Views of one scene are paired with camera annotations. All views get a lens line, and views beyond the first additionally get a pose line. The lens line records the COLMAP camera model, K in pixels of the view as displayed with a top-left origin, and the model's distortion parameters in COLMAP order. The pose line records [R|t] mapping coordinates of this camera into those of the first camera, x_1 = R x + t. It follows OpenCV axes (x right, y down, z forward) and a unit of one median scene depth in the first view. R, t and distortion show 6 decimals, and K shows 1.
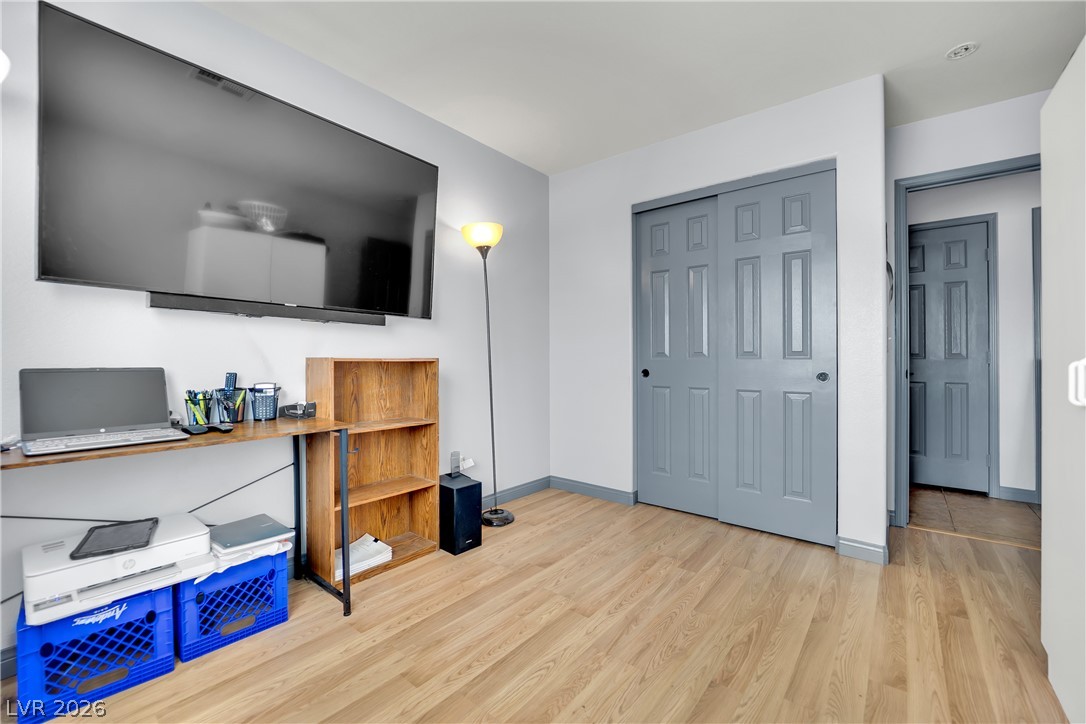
lens RADIAL K [[448.6, 0, 538.5], [0, 448.6, 355.0], [0, 0, 1]] dist [-0.015085, -0.001316]
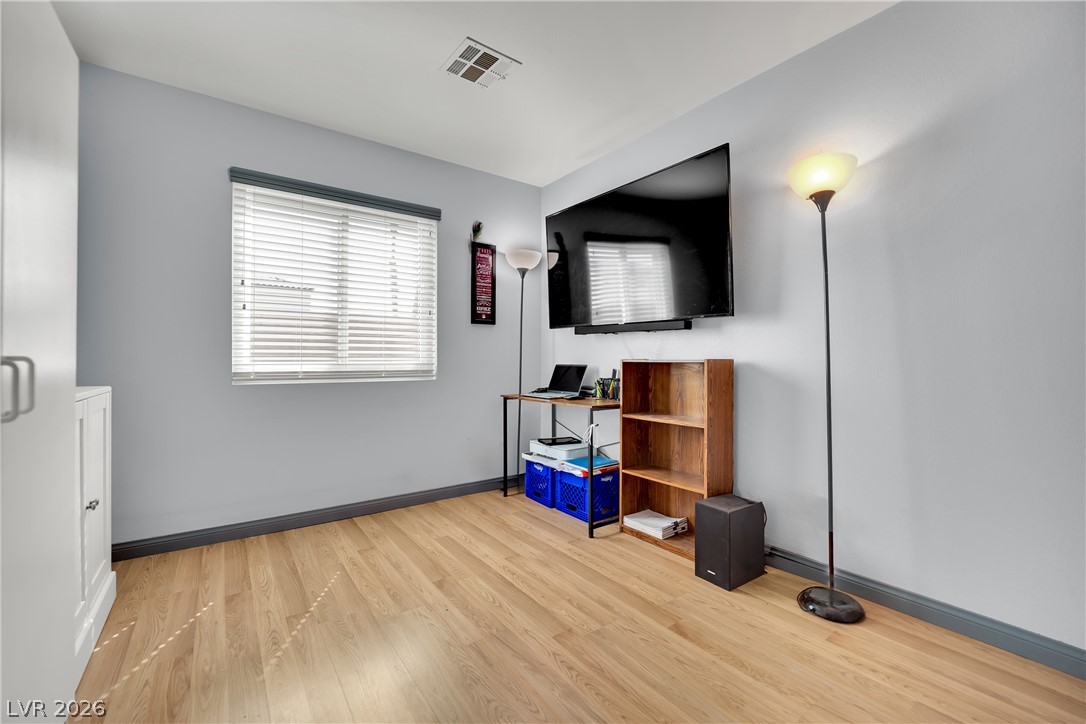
lens RADIAL K [[448.6, 0, 541.3], [0, 448.6, 367.0], [0, 0, 1]] dist [-0.015085, -0.001316]
pose [[-0.256339, 0.007993, -0.966554, 0.974240], [0.004983, 0.999963, 0.006948, 0.019692], [0.966574, -0.003035, -0.256369, 1.175448]]
